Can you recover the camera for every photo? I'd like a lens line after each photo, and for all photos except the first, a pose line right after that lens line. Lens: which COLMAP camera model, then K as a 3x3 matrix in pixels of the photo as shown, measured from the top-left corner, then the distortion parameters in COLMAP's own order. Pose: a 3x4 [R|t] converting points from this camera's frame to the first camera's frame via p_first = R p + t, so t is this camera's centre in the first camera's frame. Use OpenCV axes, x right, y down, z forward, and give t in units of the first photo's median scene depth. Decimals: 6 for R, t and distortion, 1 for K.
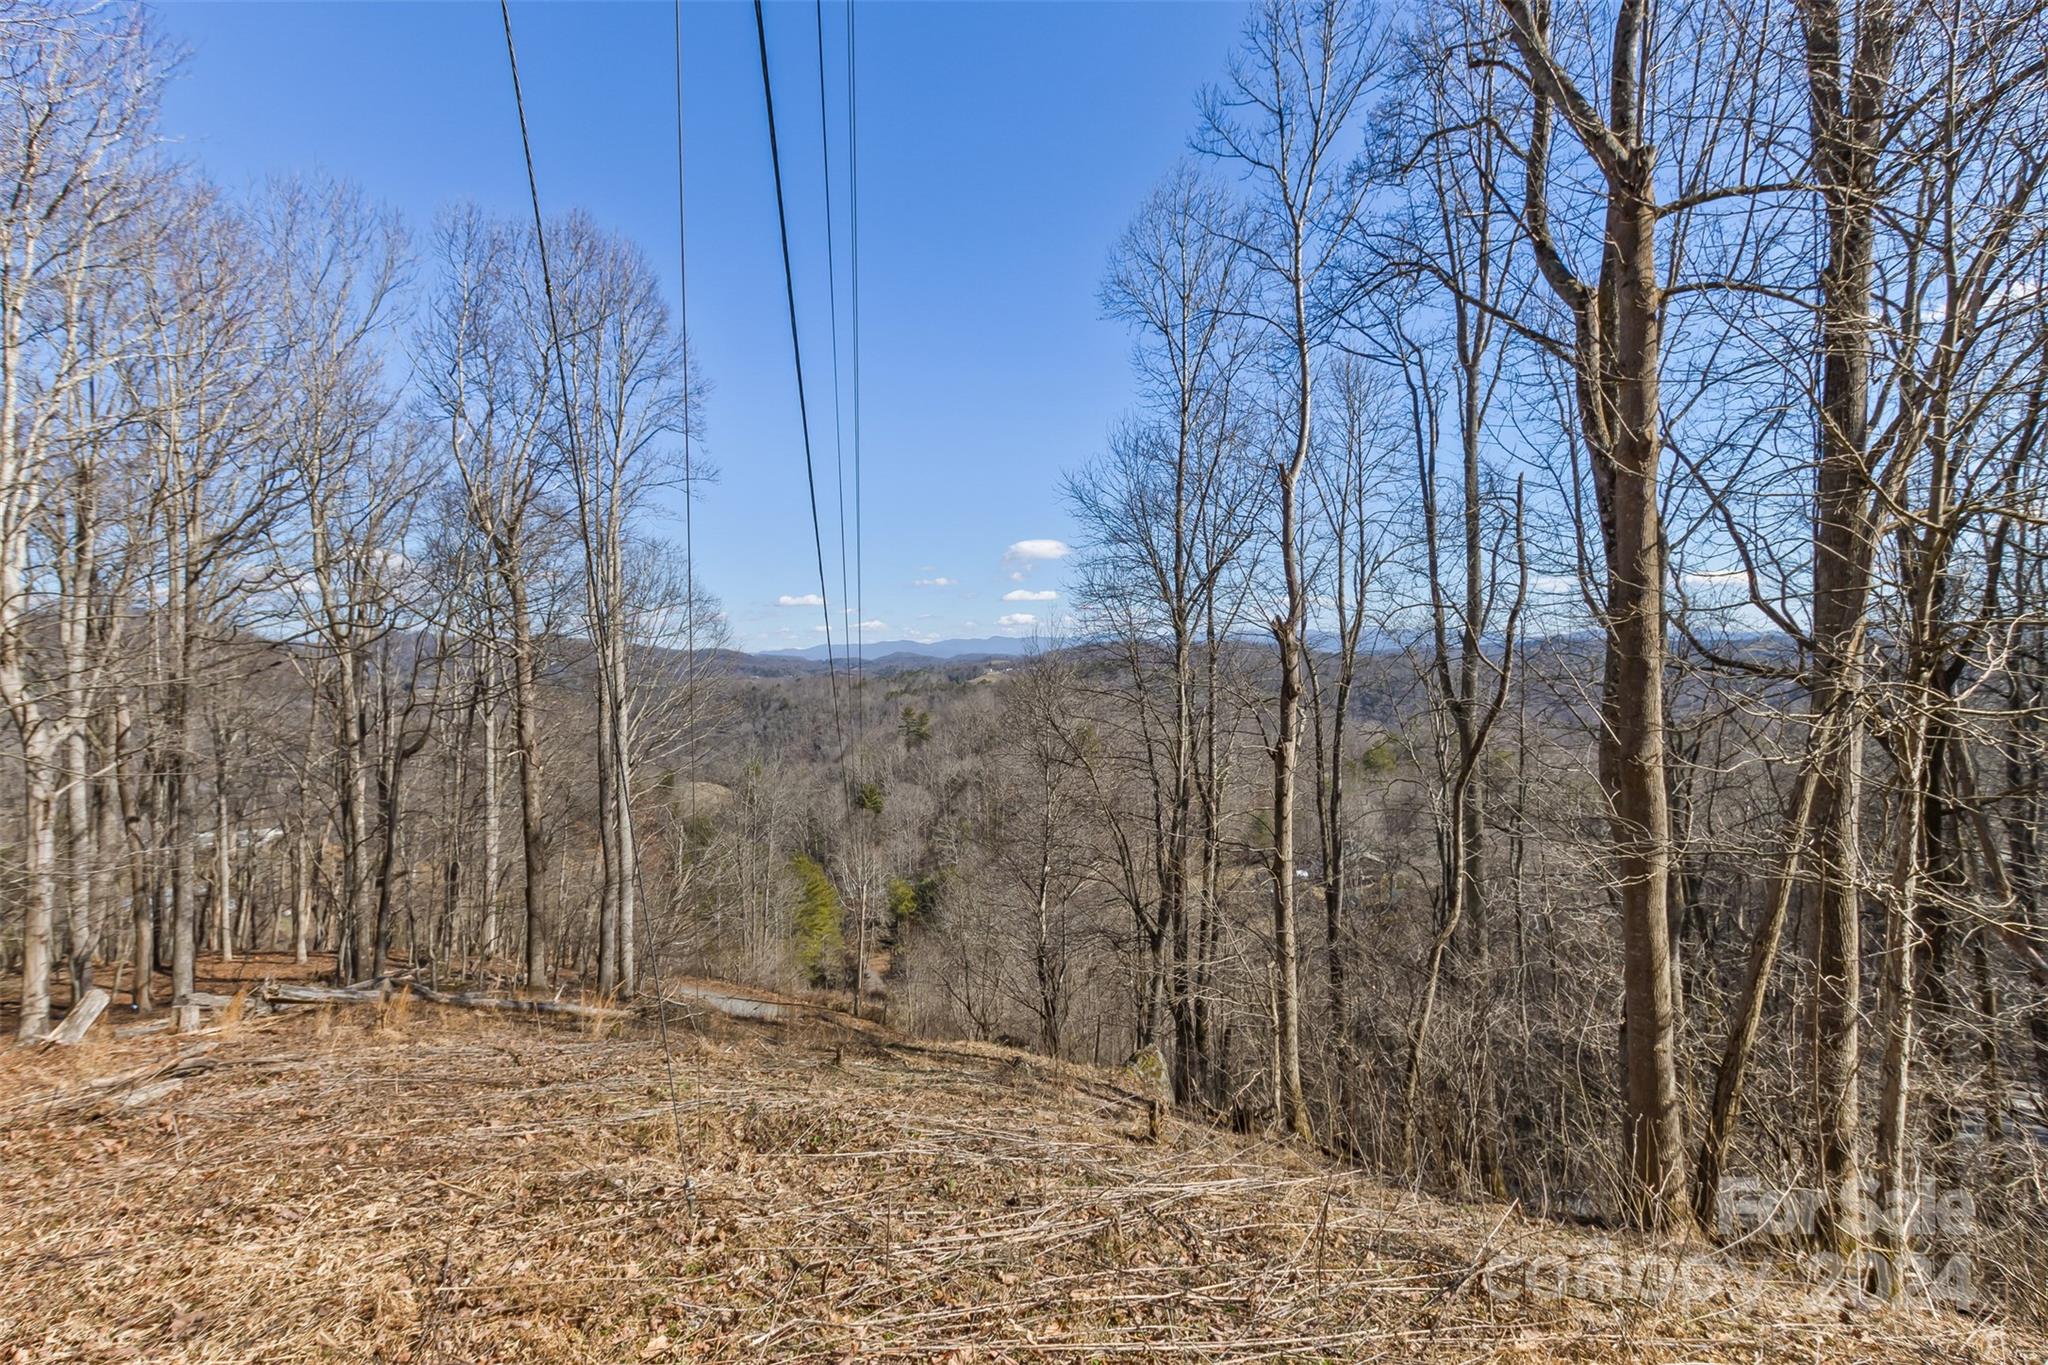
lens RADIAL K [[943.7, 0, 1013.4], [0, 943.7, 674.8], [0, 0, 1]] dist [0.006623, 0.000915]
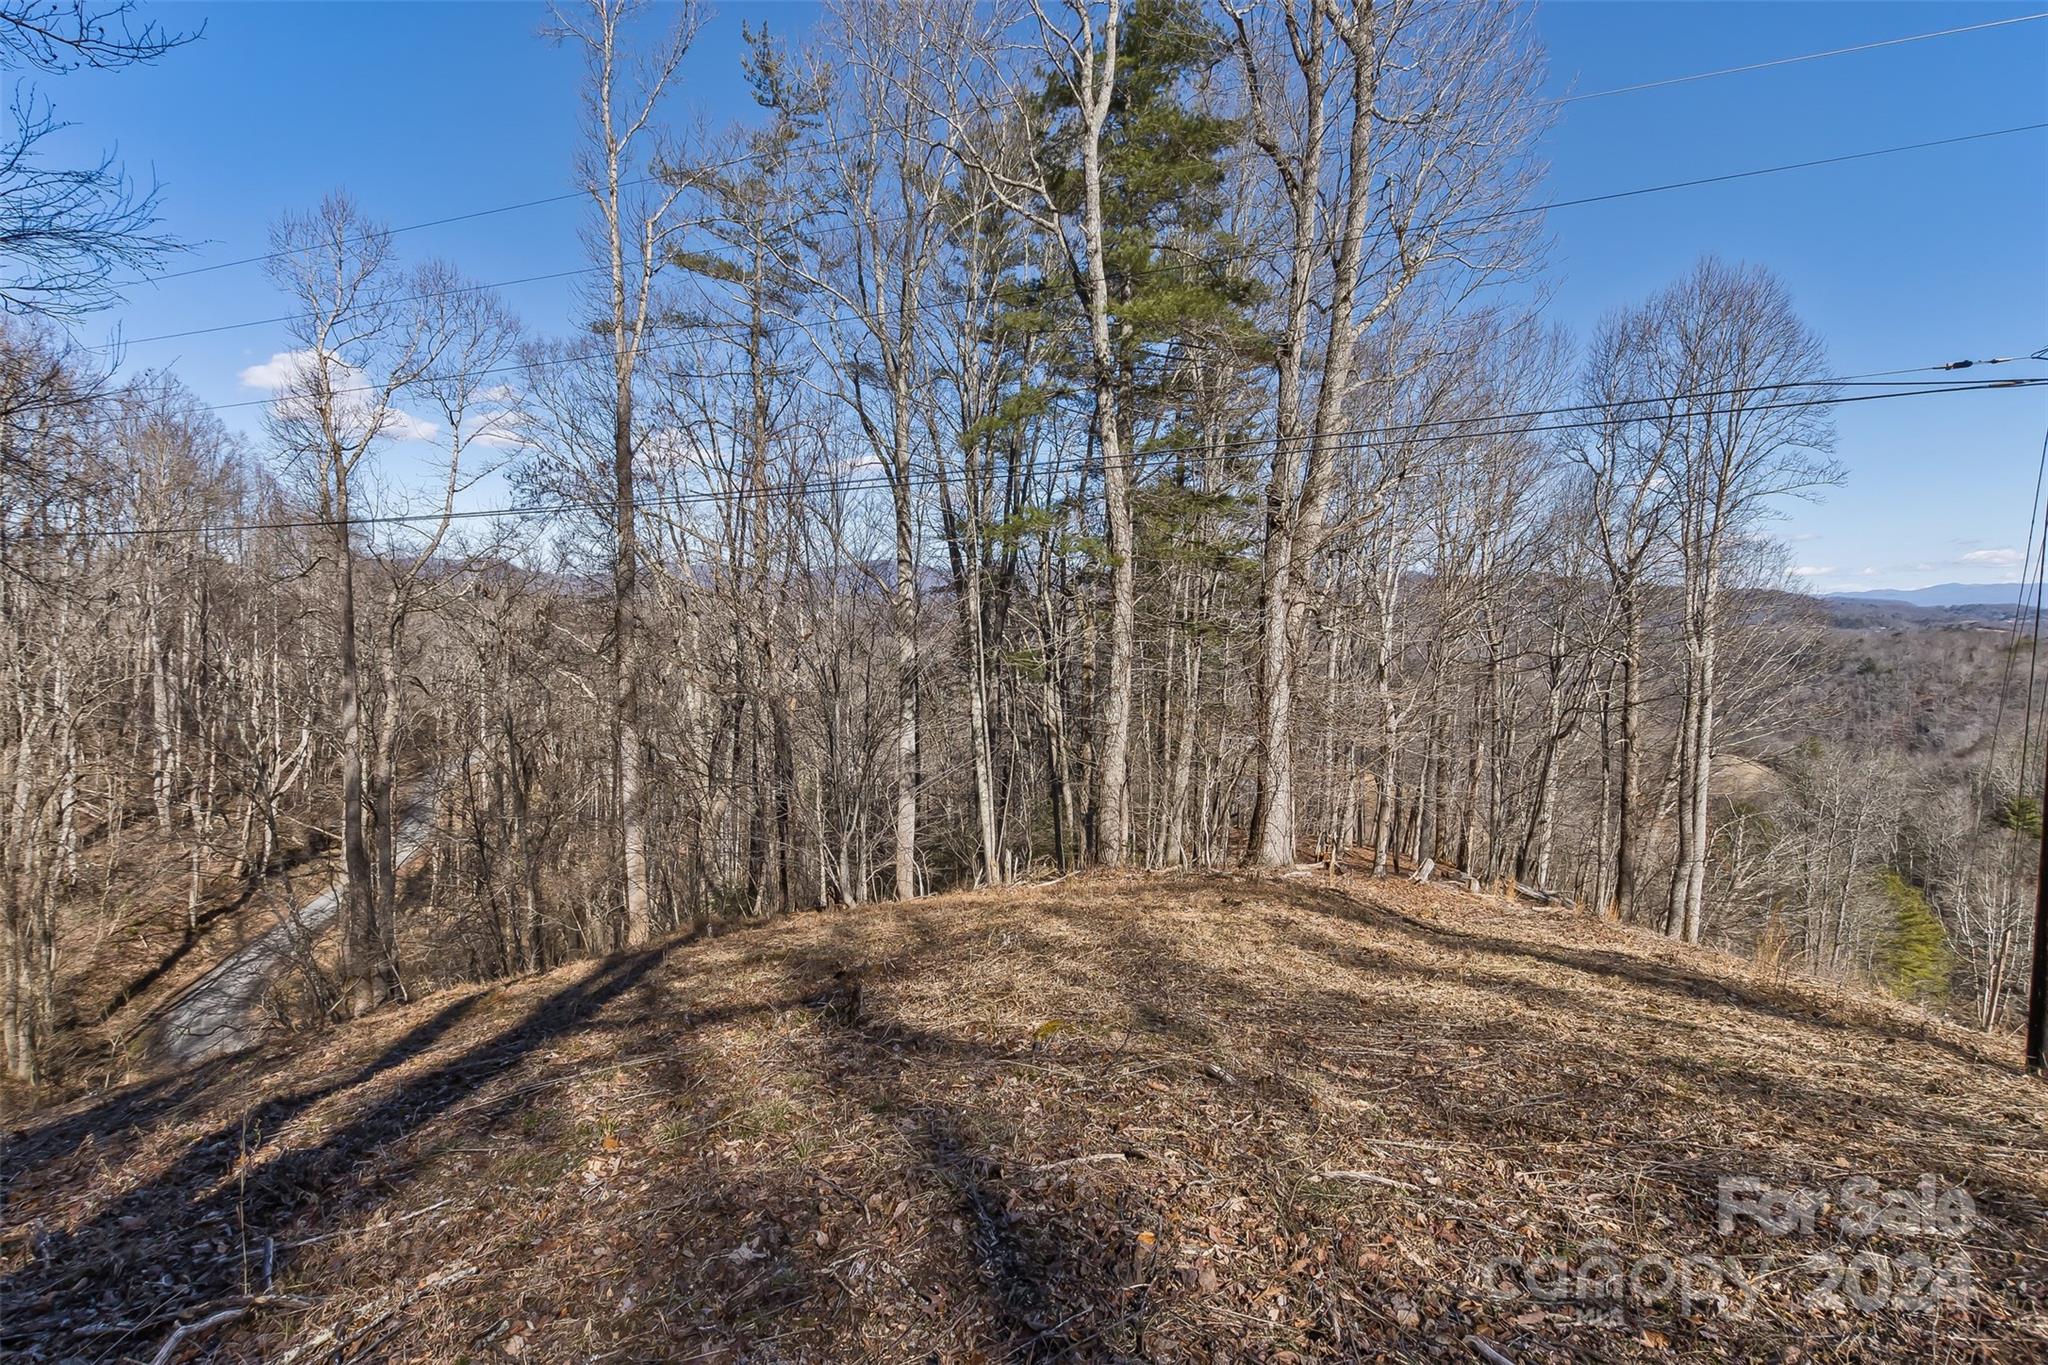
lens RADIAL K [[943.7, 0, 985.7], [0, 943.7, 684.3], [0, 0, 1]] dist [0.006623, 0.000915]
pose [[0.550131, 0.089144, -0.830307, 0.012556], [-0.028679, 0.995716, 0.087901, -0.022041], [0.834586, -0.024545, 0.550331, -0.109051]]
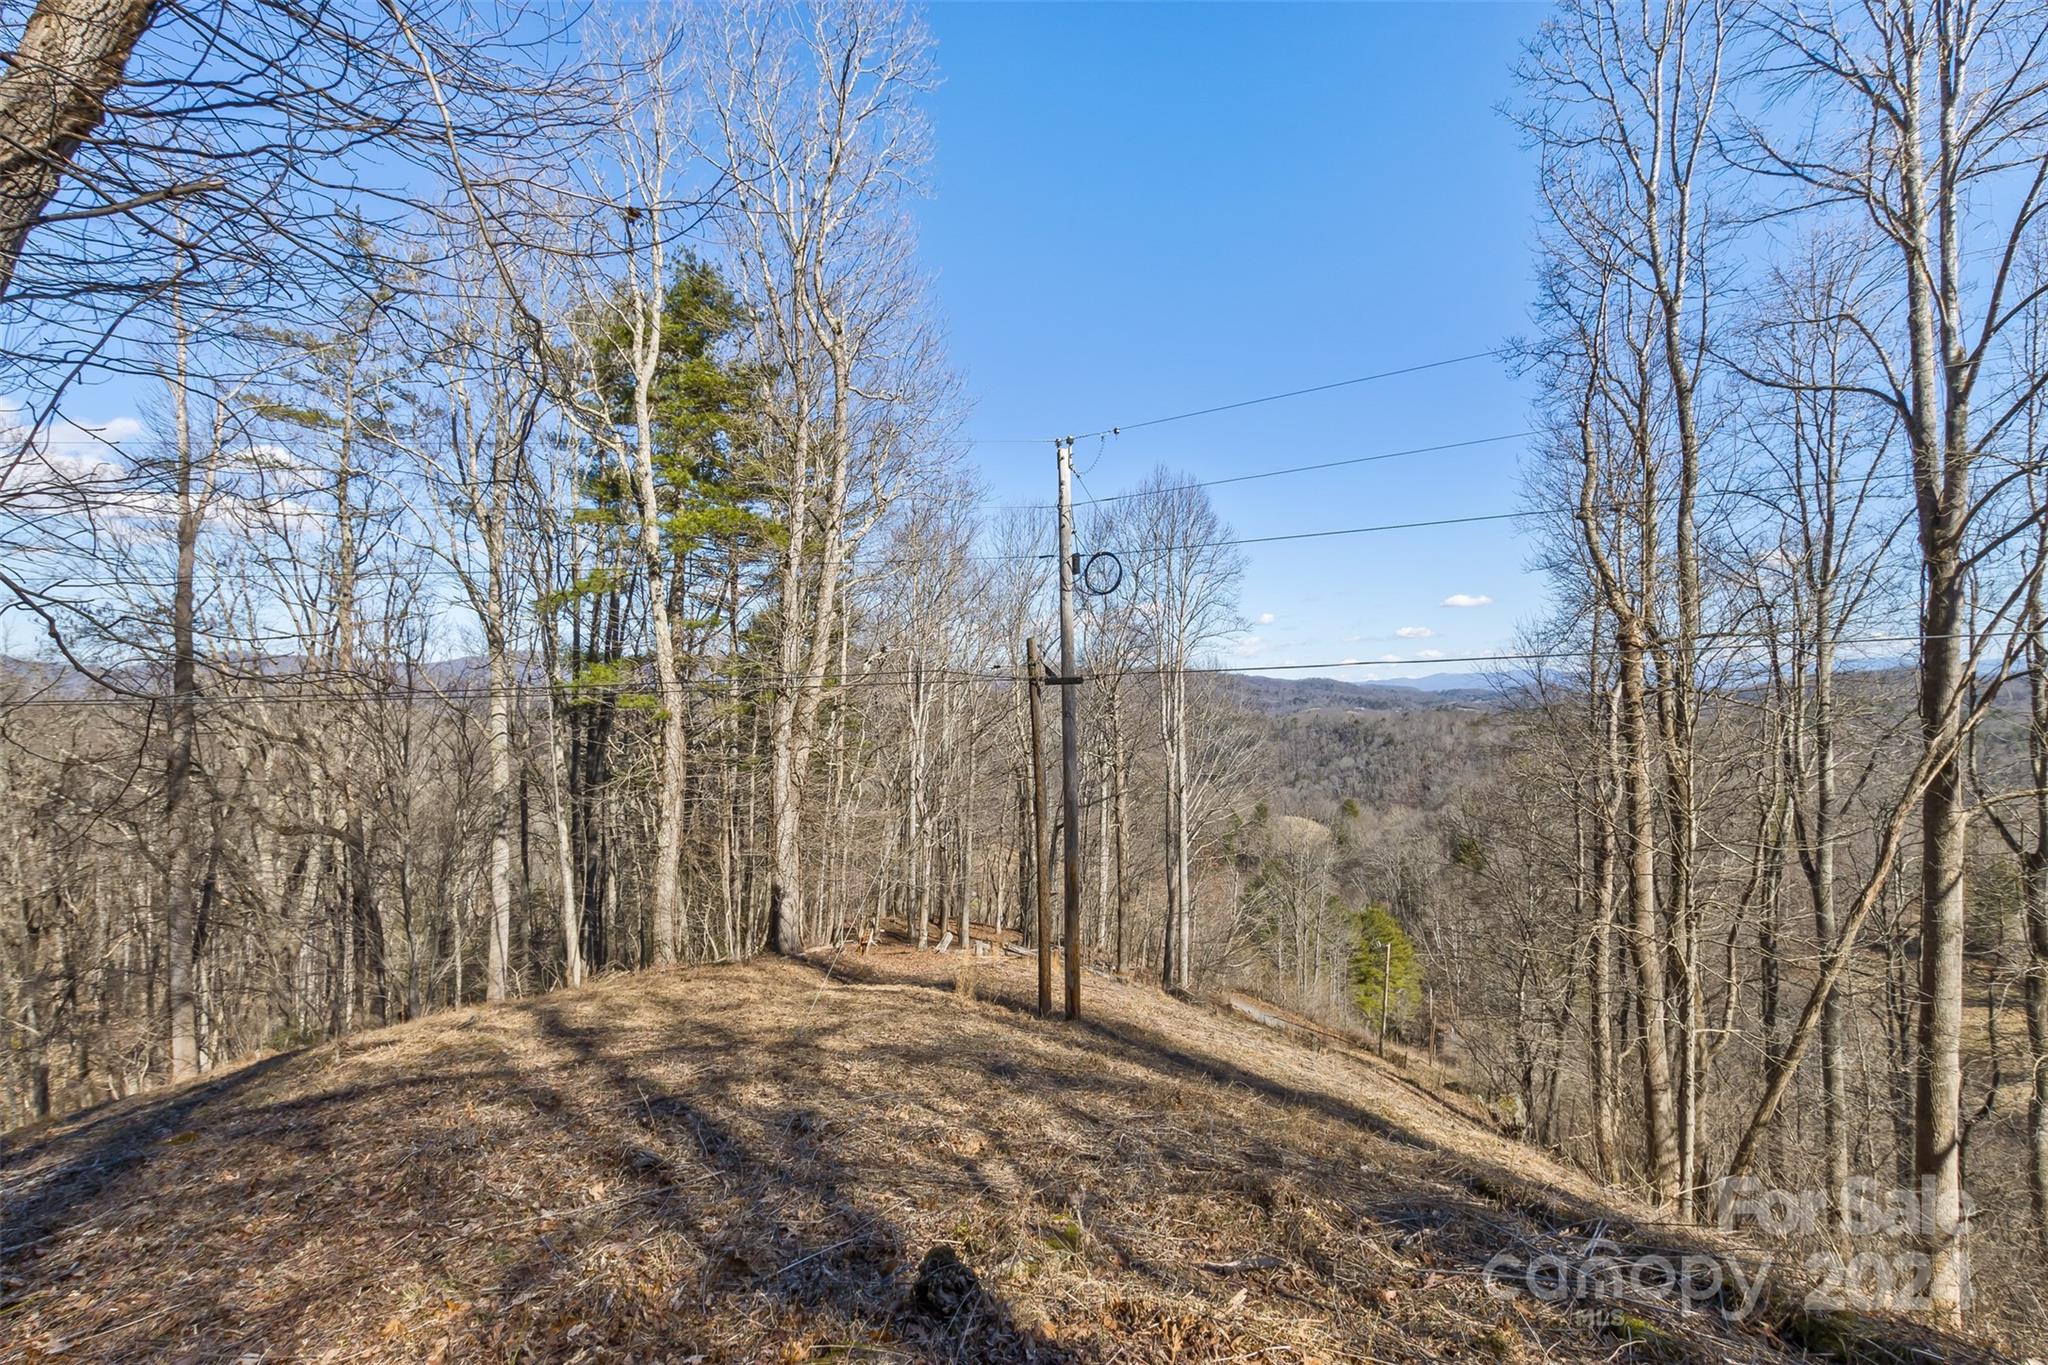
lens RADIAL K [[943.7, 0, 983.4], [0, 943.7, 682.7], [0, 0, 1]] dist [0.006623, 0.000915]
pose [[0.798629, 0.003450, -0.601814, 0.076741], [-0.018083, 0.999670, -0.018266, -0.036630], [0.601552, 0.025470, 0.798428, -0.124723]]
